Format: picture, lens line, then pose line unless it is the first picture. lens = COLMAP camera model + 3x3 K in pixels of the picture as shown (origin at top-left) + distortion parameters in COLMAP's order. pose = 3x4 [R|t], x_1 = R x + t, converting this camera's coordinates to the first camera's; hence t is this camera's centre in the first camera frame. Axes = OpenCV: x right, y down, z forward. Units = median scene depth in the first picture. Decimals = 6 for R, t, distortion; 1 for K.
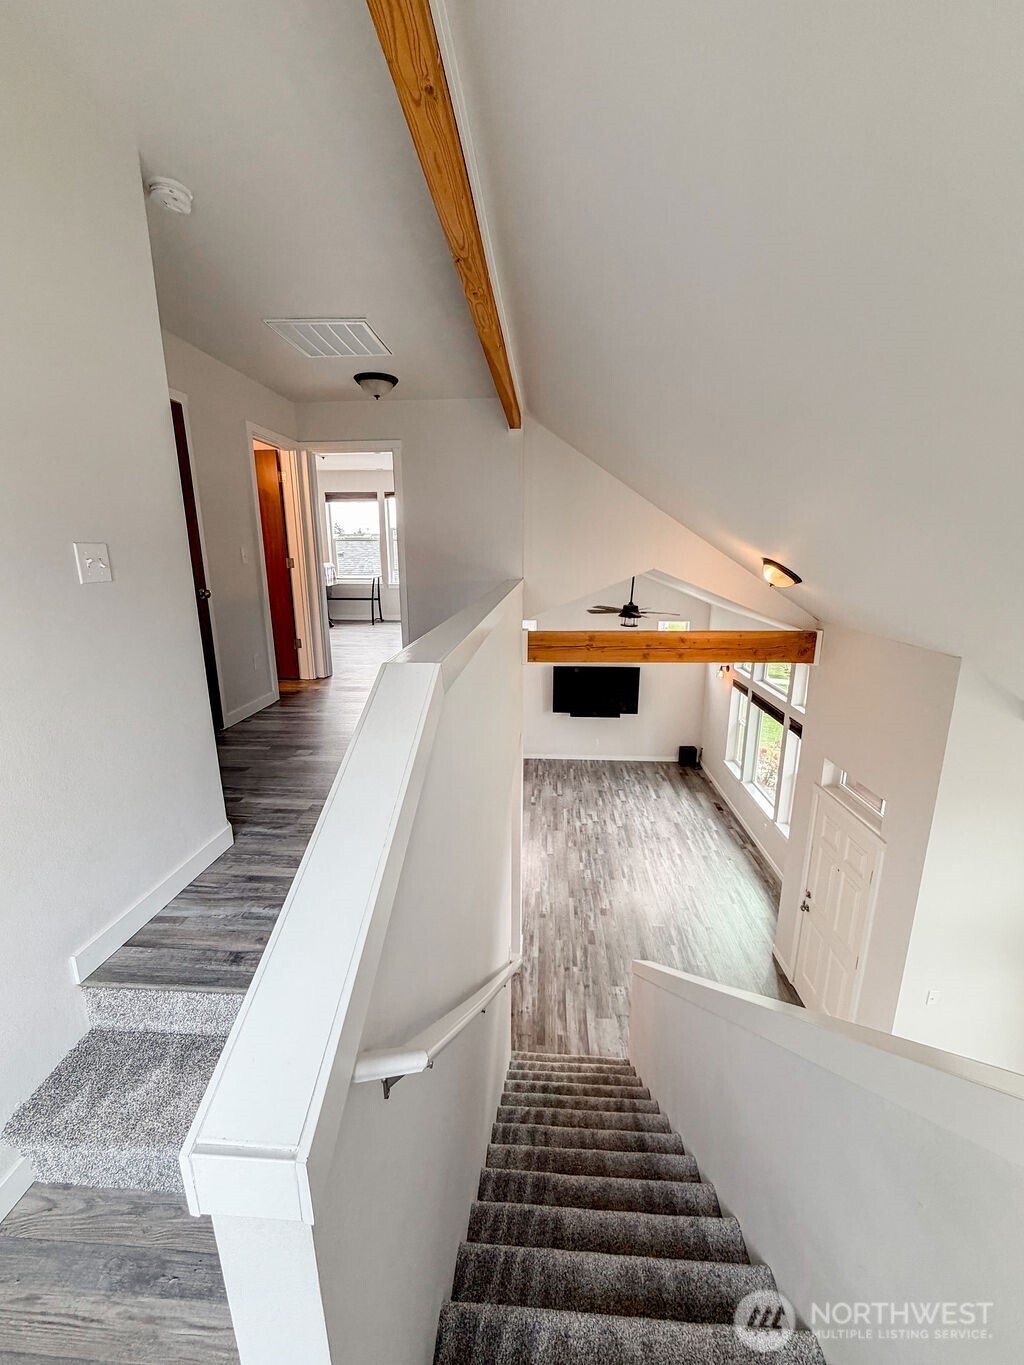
lens RADIAL K [[544.4, 0, 508.6], [0, 544.4, 679.6], [0, 0, 1]] dist [0.000284, 0.000459]
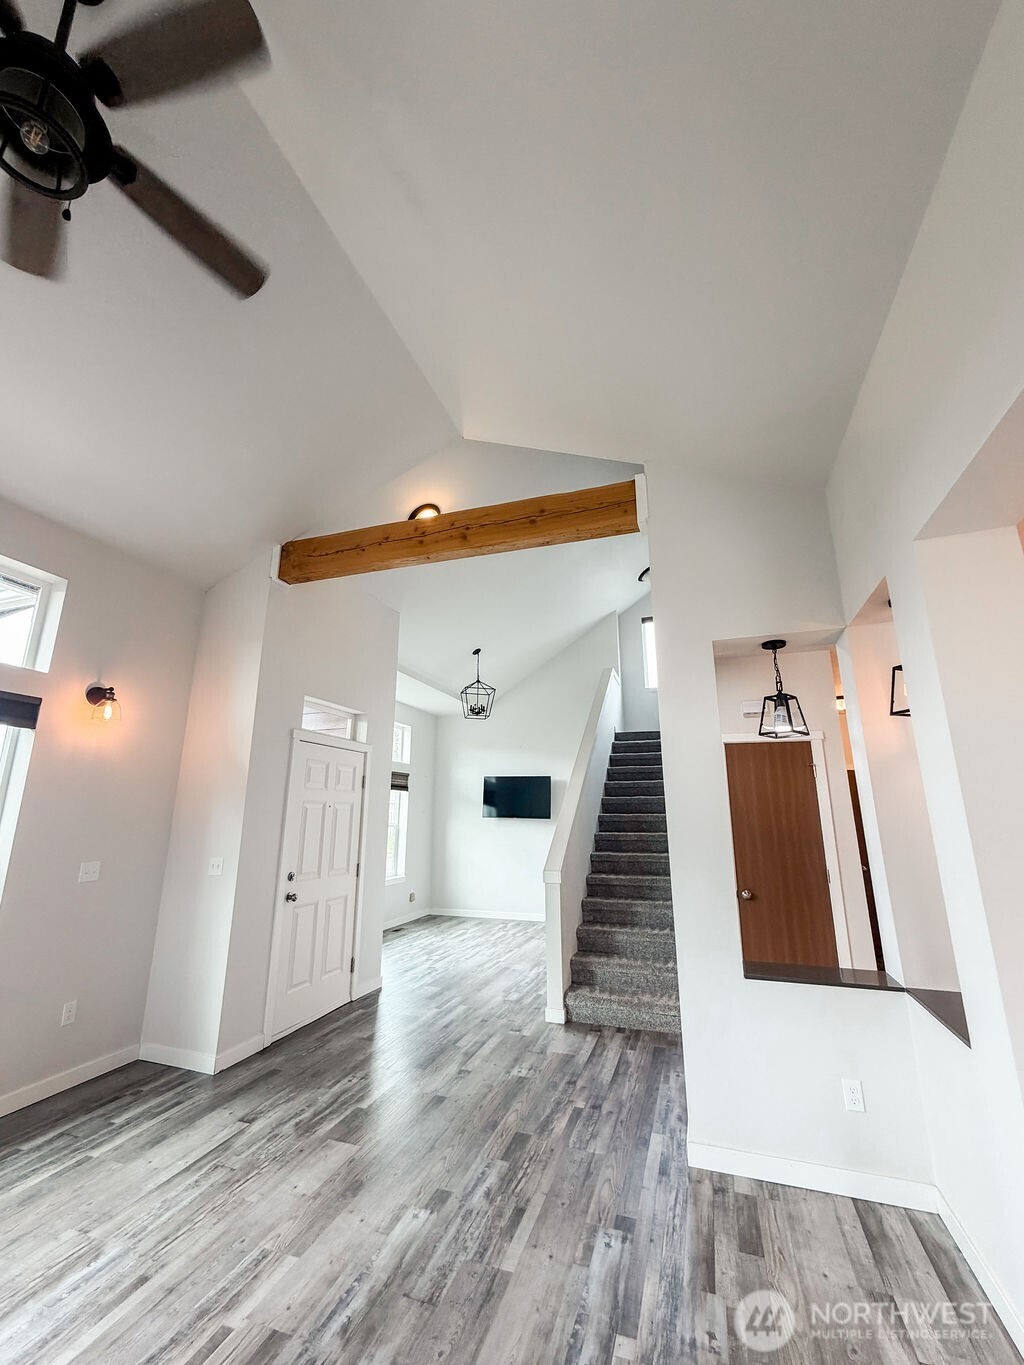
lens RADIAL K [[544.4, 0, 508.6], [0, 544.4, 679.6], [0, 0, 1]] dist [0.000284, 0.000459]
pose [[-0.963915, 0.064184, 0.258357, 0.027088], [0.061521, 0.997936, -0.018390, 0.127993], [-0.259004, -0.001833, -0.965875, 1.462556]]
